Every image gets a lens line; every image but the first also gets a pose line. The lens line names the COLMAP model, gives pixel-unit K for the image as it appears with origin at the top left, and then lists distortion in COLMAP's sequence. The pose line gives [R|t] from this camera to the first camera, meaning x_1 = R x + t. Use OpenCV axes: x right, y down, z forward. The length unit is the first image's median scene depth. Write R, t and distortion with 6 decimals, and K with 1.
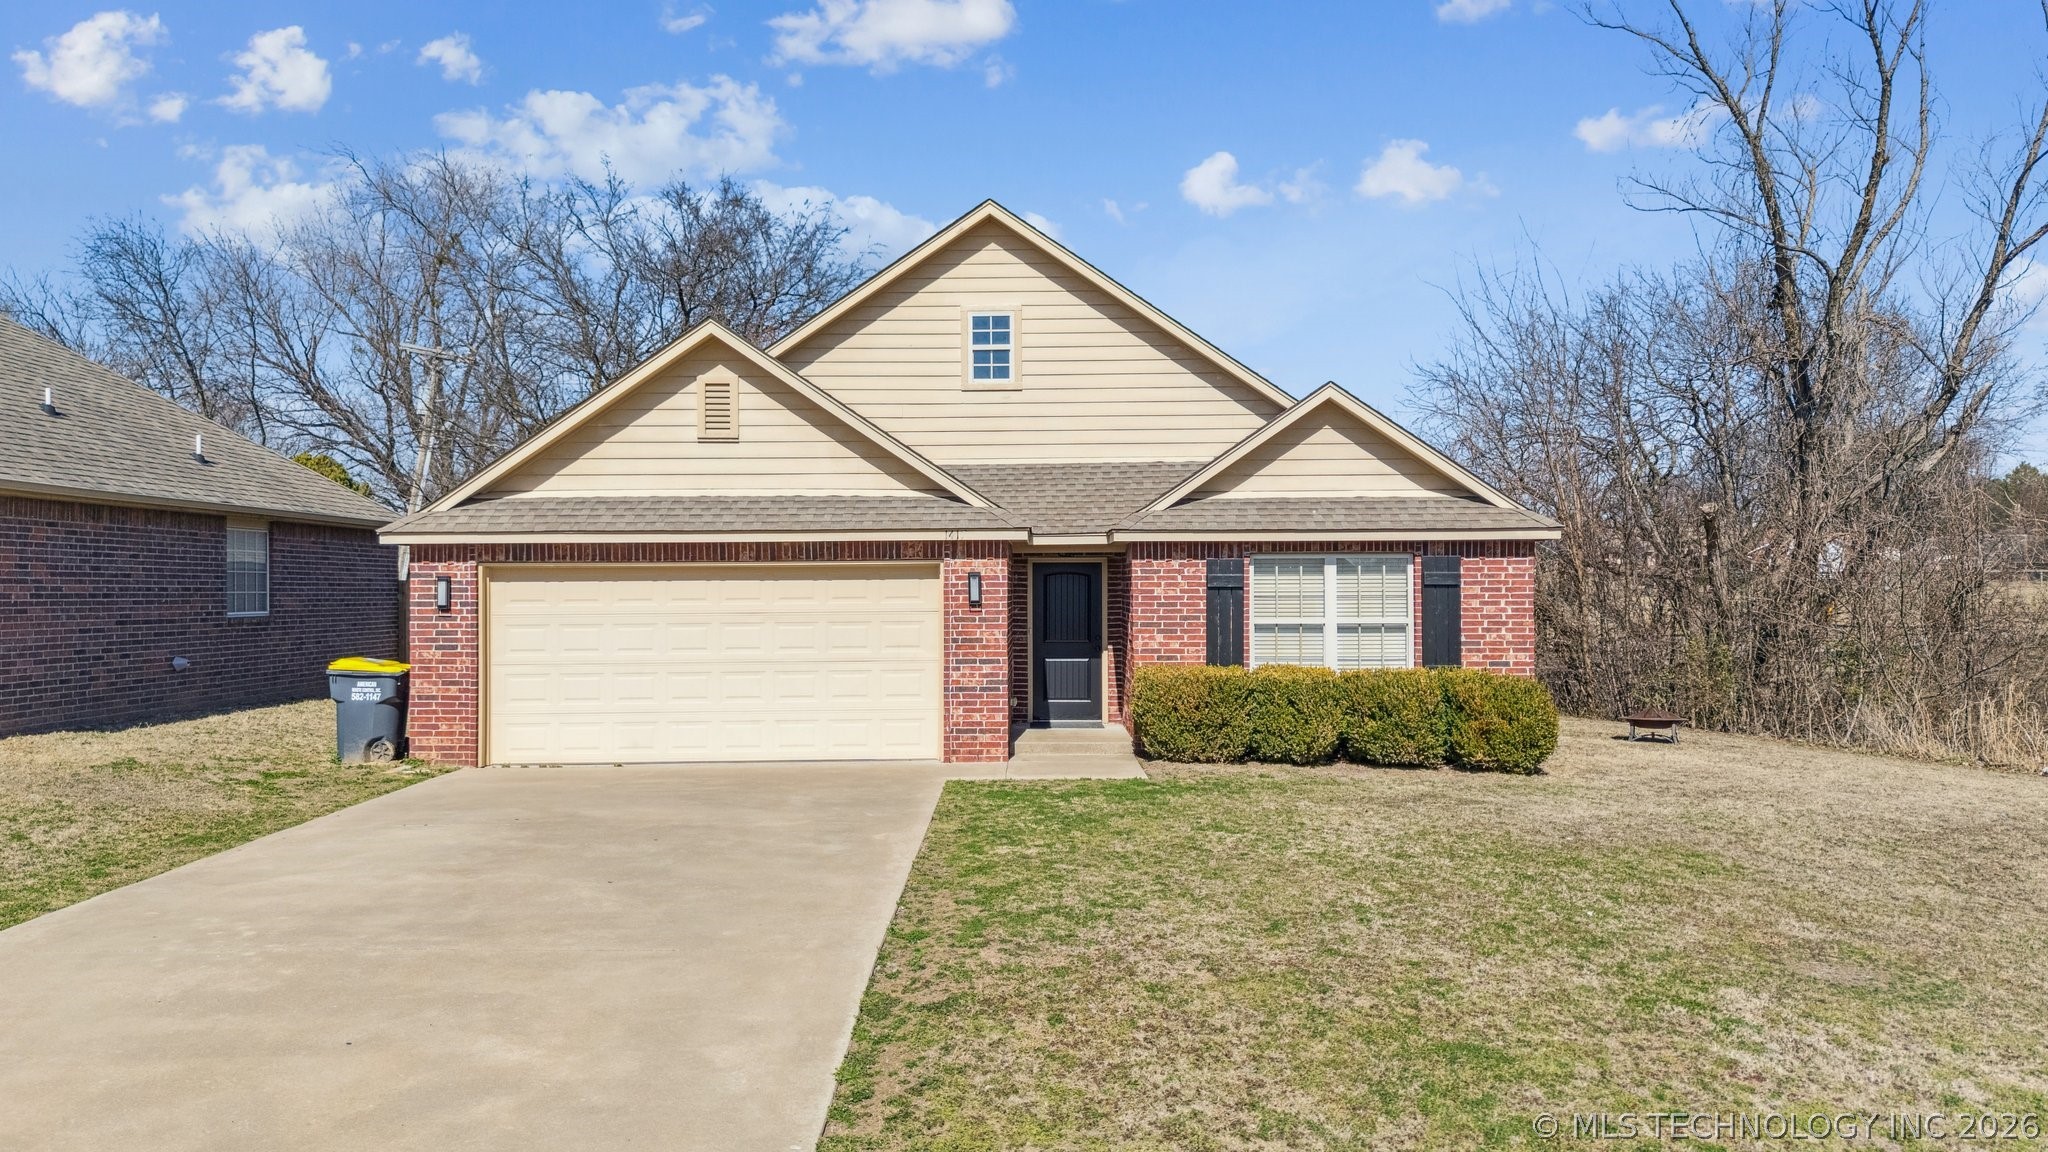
lens RADIAL K [[1452.0, 0, 1027.3], [0, 1452.0, 584.2], [0, 0, 1]] dist [0.034022, 0.008329]
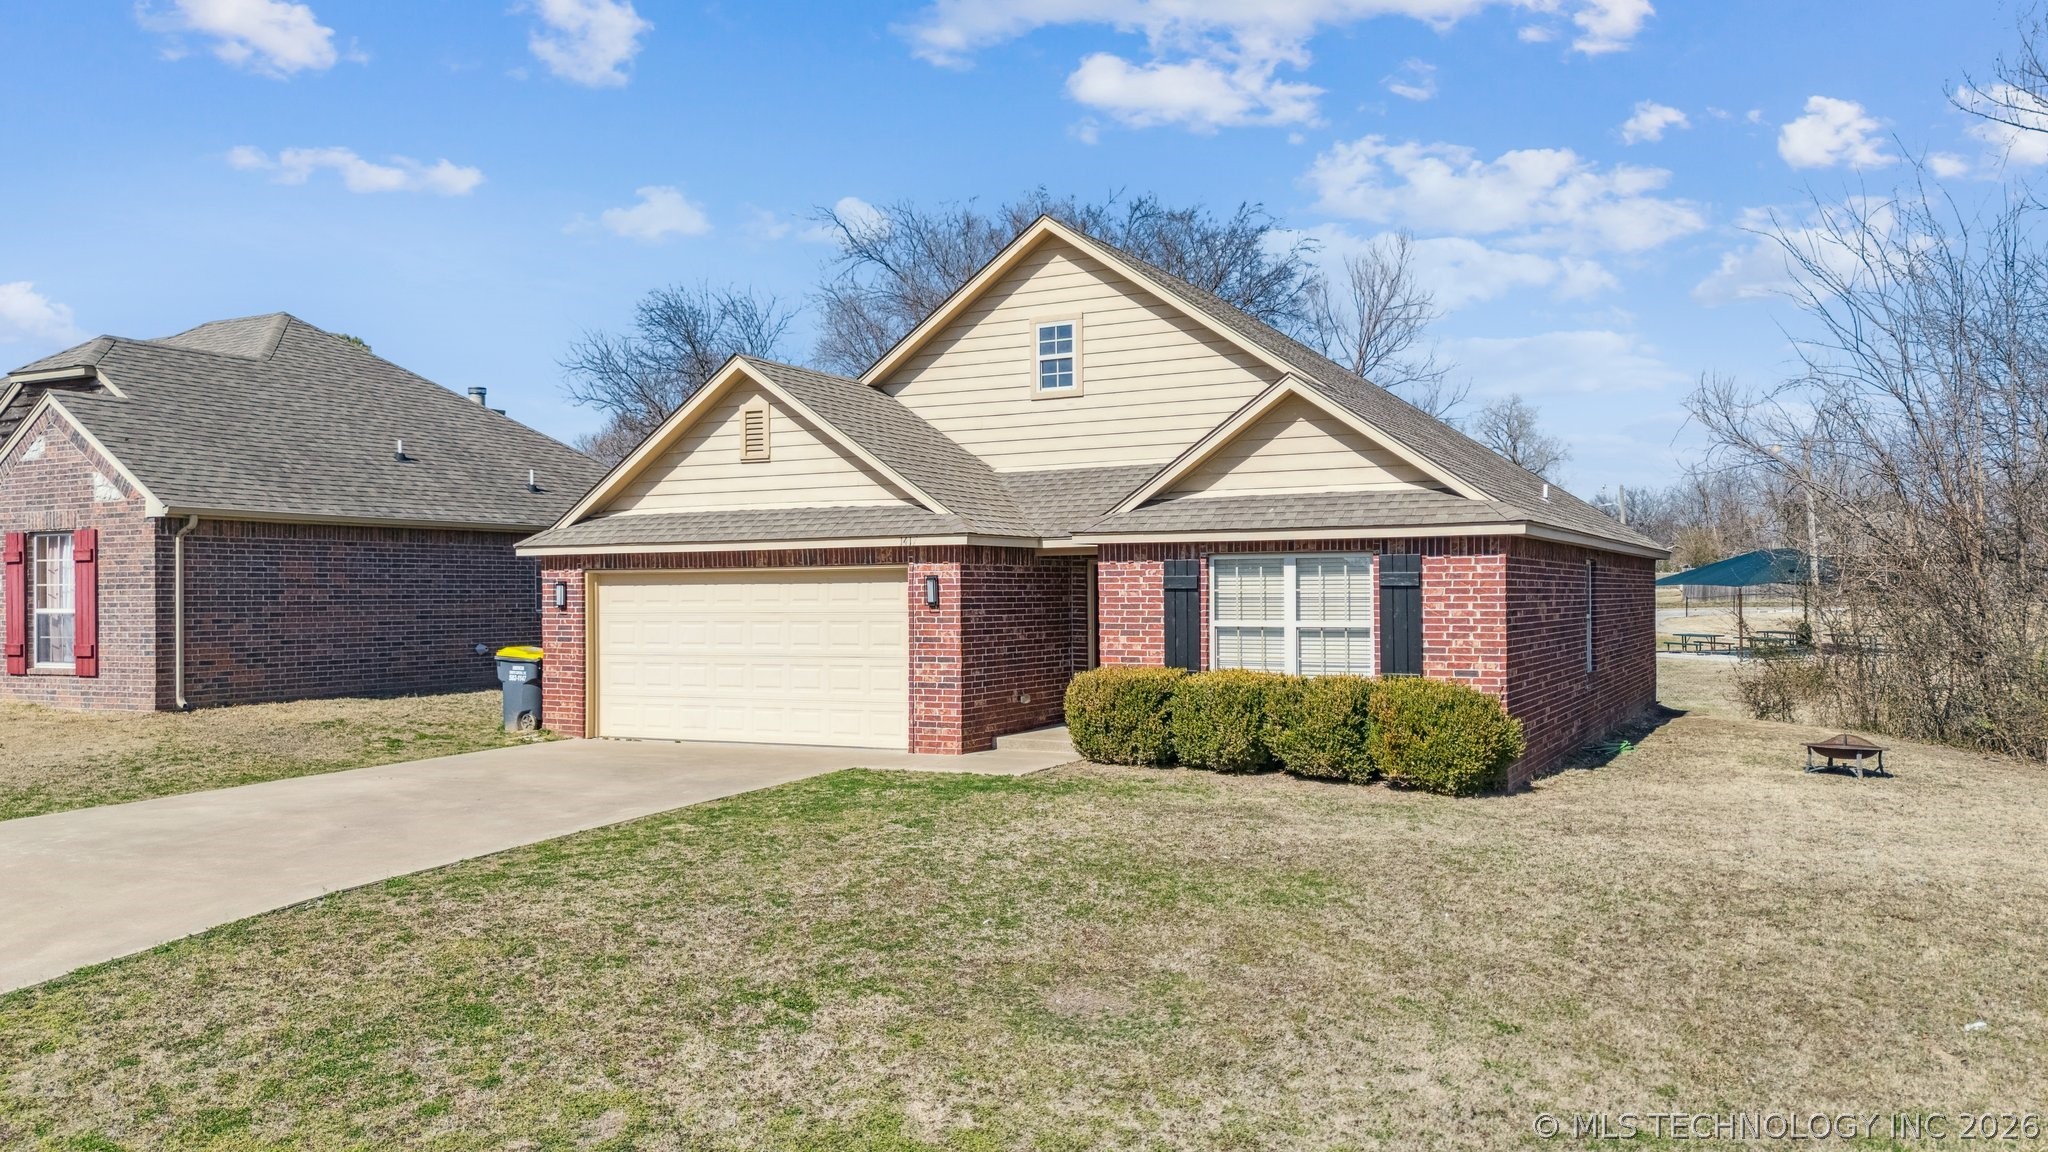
lens RADIAL K [[1452.0, 0, 1030.6], [0, 1452.0, 580.0], [0, 0, 1]] dist [0.034022, 0.008329]
pose [[0.896902, -0.004583, -0.442206, 0.482274], [0.004900, 0.999988, -0.000425, -0.004048], [0.442202, -0.001785, 0.896914, 0.073646]]
